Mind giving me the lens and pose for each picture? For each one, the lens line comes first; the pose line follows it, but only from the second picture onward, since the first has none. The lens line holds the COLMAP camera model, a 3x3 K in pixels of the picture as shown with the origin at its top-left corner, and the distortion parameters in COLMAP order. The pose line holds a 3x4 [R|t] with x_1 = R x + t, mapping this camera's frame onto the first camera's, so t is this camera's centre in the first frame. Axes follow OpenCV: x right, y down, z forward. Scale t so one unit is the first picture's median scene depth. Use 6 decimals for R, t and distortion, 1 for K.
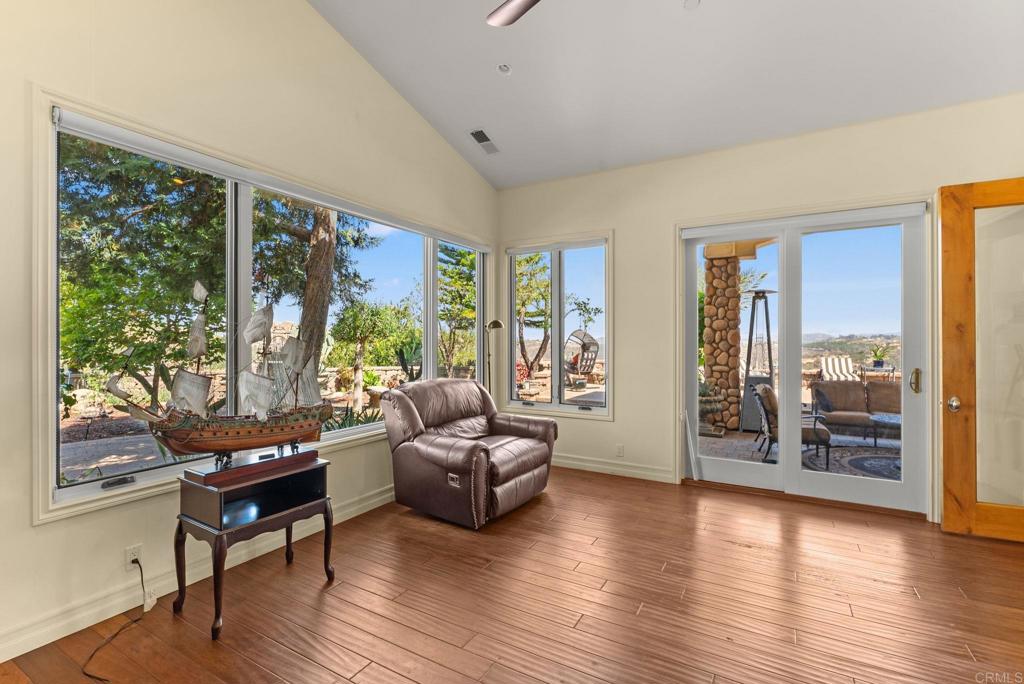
lens RADIAL K [[468.1, 0, 510.2], [0, 468.1, 339.8], [0, 0, 1]] dist [0.004203, 0.000085]
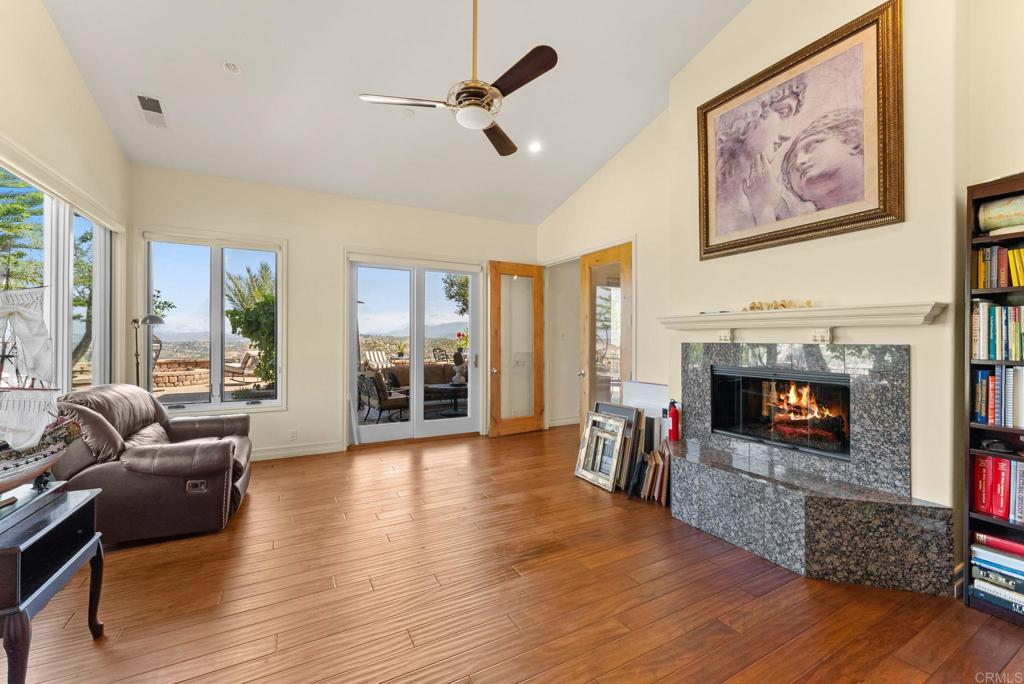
lens RADIAL K [[415.4, 0, 513.8], [0, 415.4, 341.3], [0, 0, 1]] dist [0.001628, 0.000096]
pose [[0.524197, -0.001643, 0.851596, -0.391969], [-0.006533, 0.999961, 0.005951, -0.001246], [-0.851572, -0.008683, 0.524165, 0.013413]]
